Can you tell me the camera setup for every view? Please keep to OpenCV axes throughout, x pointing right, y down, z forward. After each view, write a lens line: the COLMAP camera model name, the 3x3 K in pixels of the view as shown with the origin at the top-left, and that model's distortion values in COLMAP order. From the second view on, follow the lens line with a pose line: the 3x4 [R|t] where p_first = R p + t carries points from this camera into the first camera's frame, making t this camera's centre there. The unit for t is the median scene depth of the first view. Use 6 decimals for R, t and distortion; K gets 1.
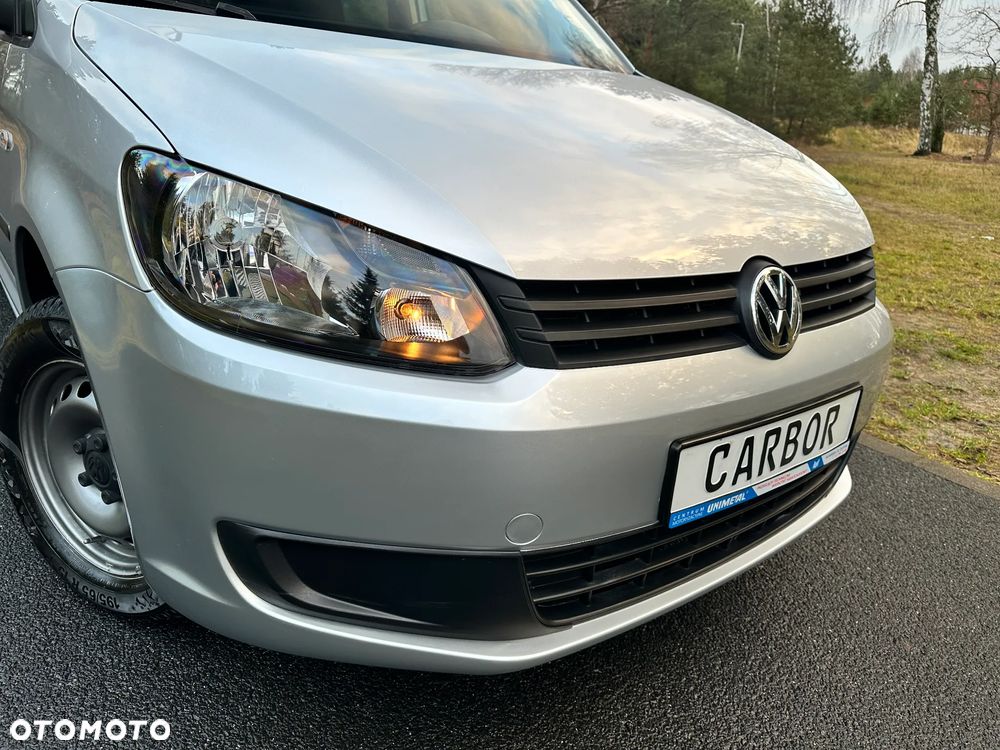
lens RADIAL K [[704.0, 0, 500.0], [0, 704.0, 375.0], [0, 0, 1]] dist [0.061908, -0.076165]
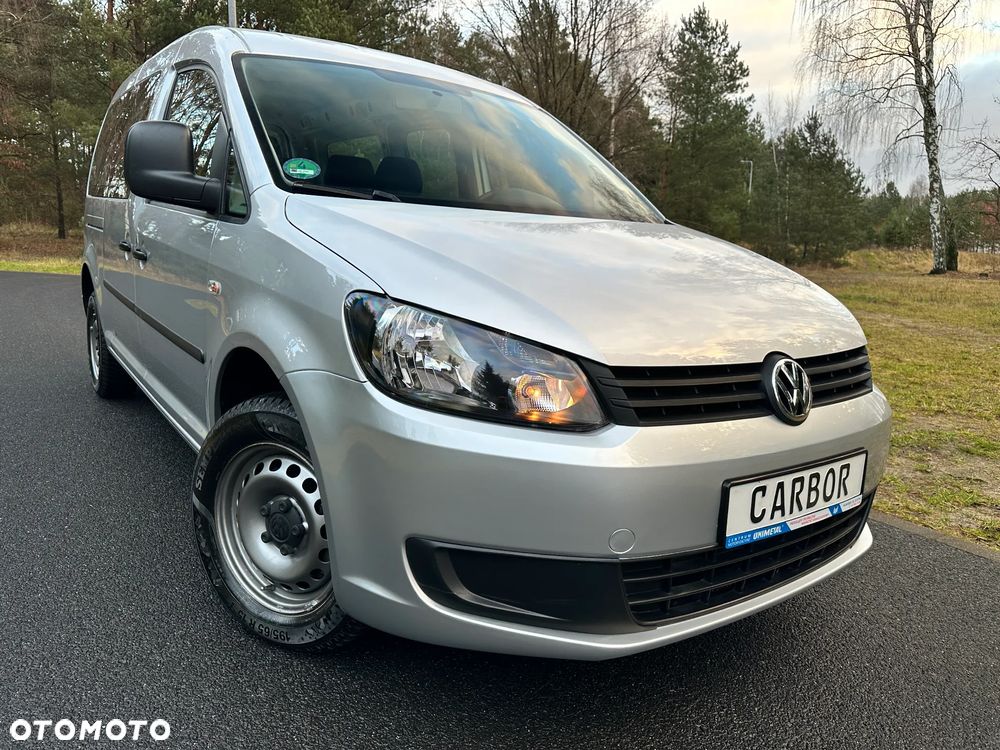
lens RADIAL K [[704.0, 0, 500.0], [0, 704.0, 375.0], [0, 0, 1]] dist [0.061908, -0.076165]
pose [[0.998907, -0.026168, -0.038722, -0.096061], [0.018989, 0.984322, -0.175358, 0.088605], [0.042704, 0.174431, 0.983743, -0.302503]]
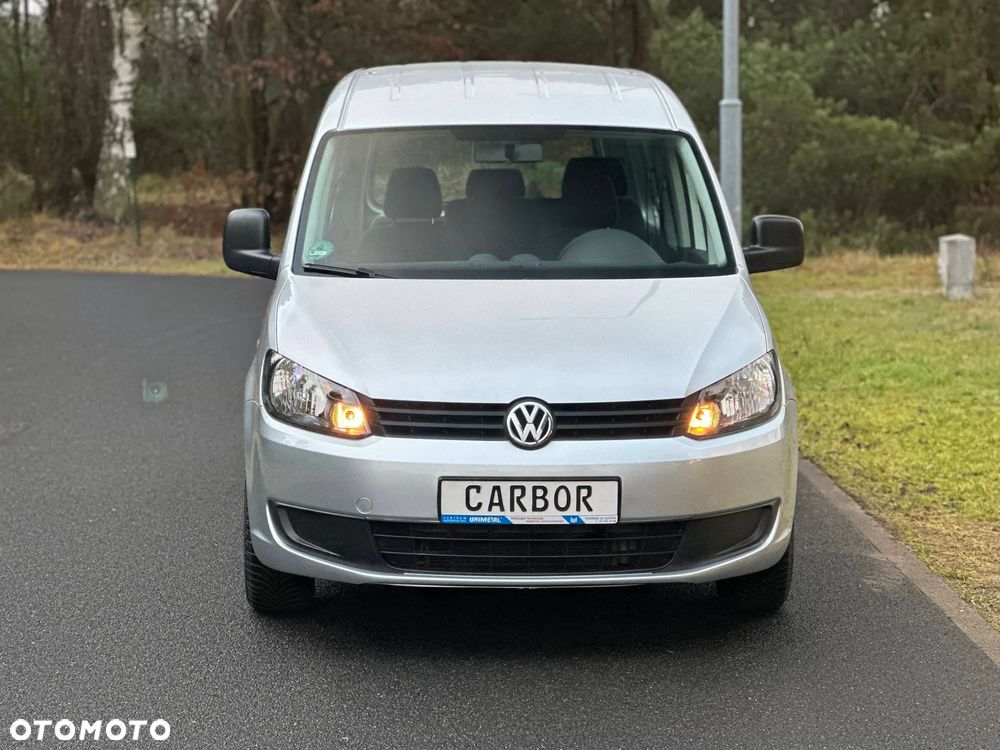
lens RADIAL K [[2264.0, 0, 500.0], [0, 2264.0, 375.0], [0, 0, 1]] dist [-0.050049, 0.147270]
pose [[0.802901, -0.015353, -0.595915, 3.144648], [-0.147872, 0.963294, -0.224052, 0.916624], [0.577481, 0.268011, 0.771159, -2.983330]]
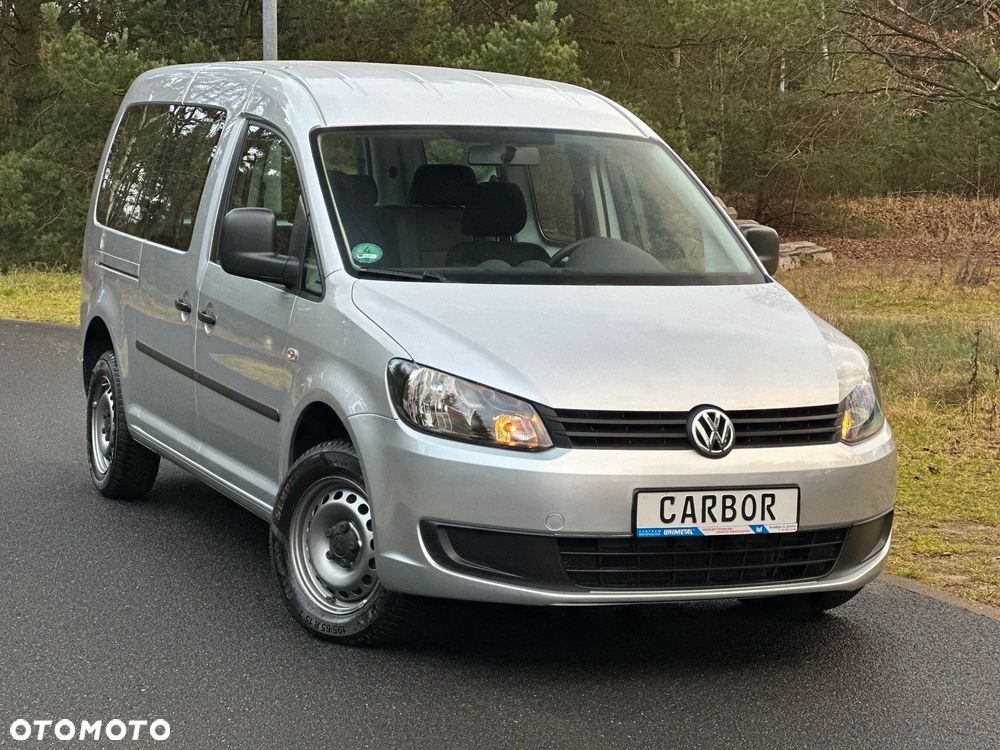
lens RADIAL K [[2264.0, 0, 500.0], [0, 2264.0, 375.0], [0, 0, 1]] dist [-0.050049, 0.147270]
pose [[0.964528, -0.028461, -0.262444, 1.122139], [-0.045258, 0.961623, -0.270615, 1.099709], [0.260074, 0.272893, 0.926224, -3.678405]]
